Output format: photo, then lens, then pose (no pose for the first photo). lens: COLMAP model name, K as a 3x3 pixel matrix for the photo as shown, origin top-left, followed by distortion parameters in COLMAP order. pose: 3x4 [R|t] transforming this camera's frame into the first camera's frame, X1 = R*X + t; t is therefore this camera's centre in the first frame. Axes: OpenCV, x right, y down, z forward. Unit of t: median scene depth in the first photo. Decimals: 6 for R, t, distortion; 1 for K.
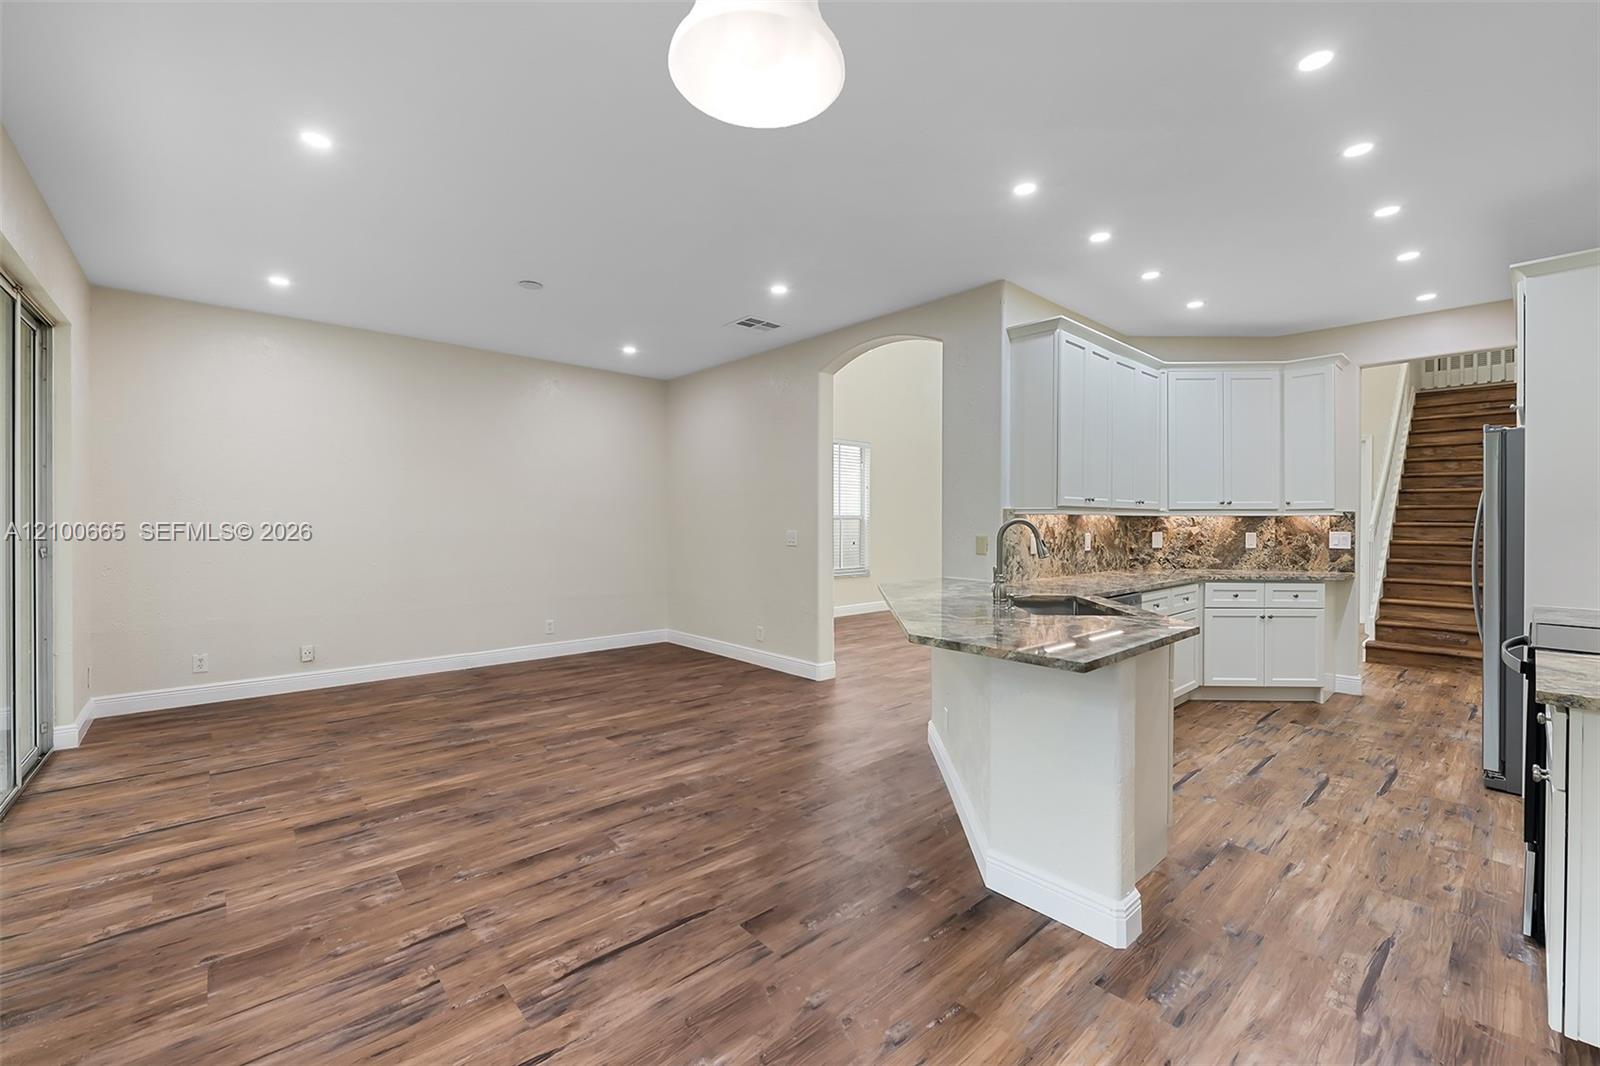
lens RADIAL K [[642.4, 0, 809.8], [0, 642.4, 524.3], [0, 0, 1]] dist [-0.004718, -0.000988]
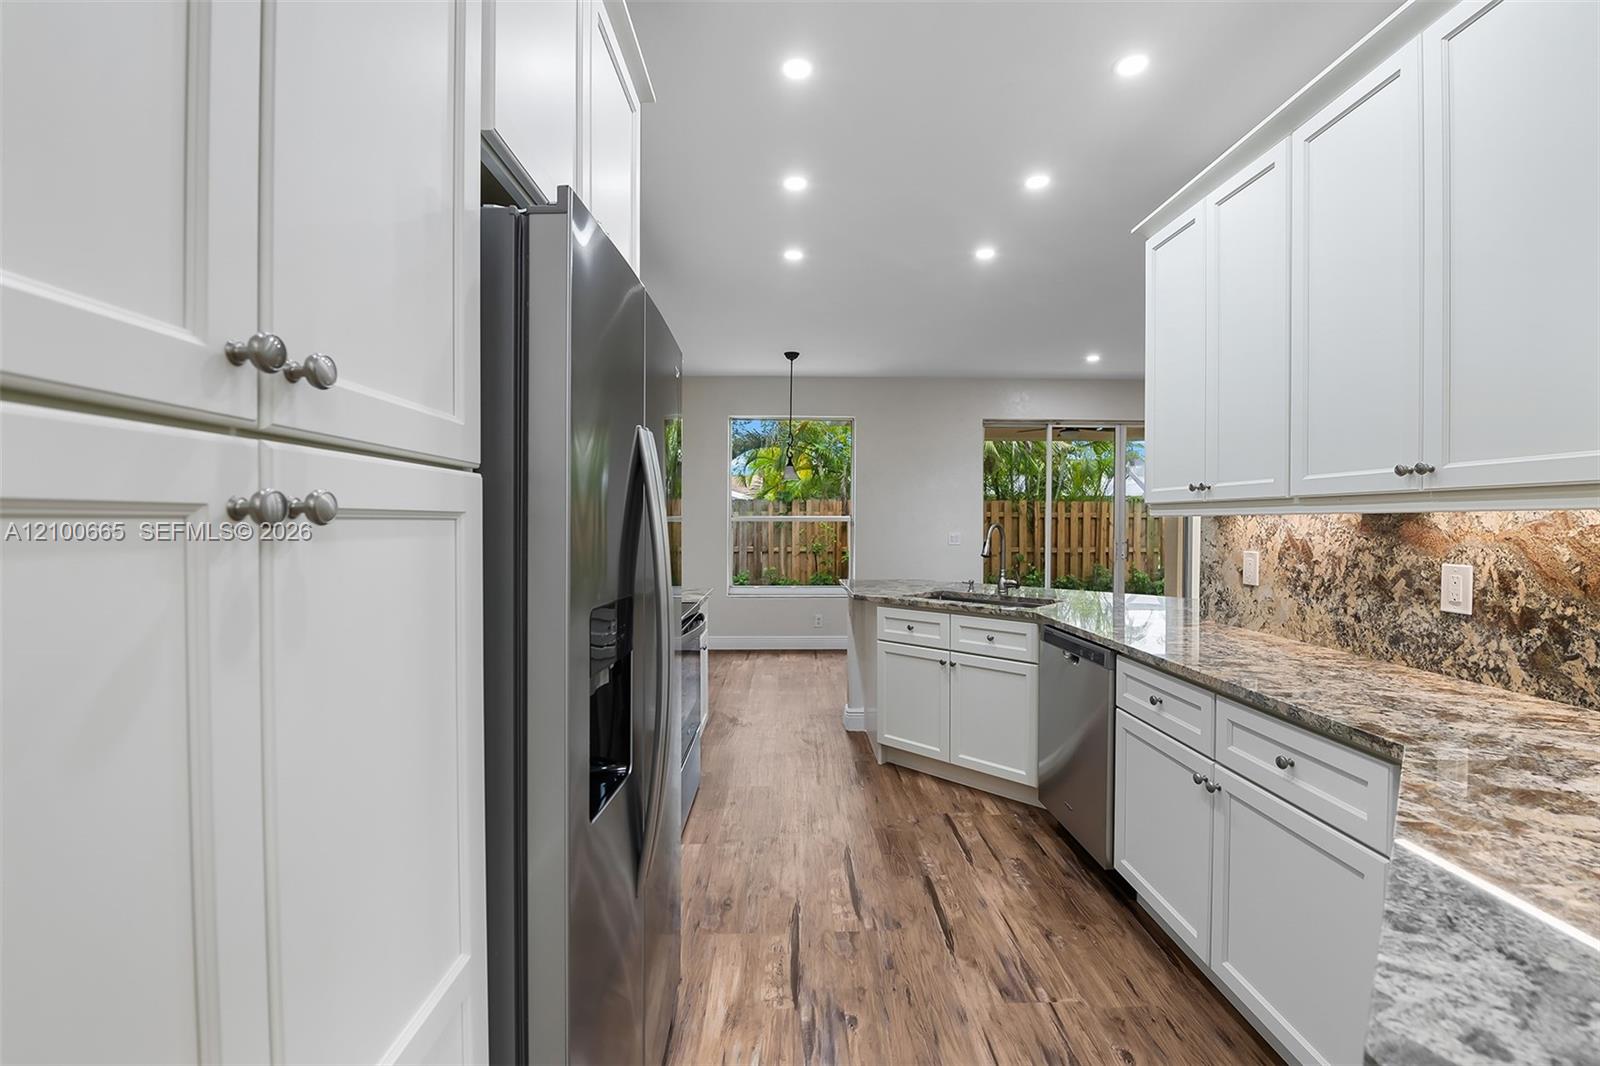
lens RADIAL K [[1106.8, 0, 800.0], [0, 1106.8, 531.5], [0, 0, 1]] dist [0.000283, 0.000039]
pose [[-0.673636, 0.003503, -0.739055, 1.967519], [-0.007276, 0.999909, 0.011371, -0.013938], [0.739028, 0.013038, -0.673549, 1.997323]]
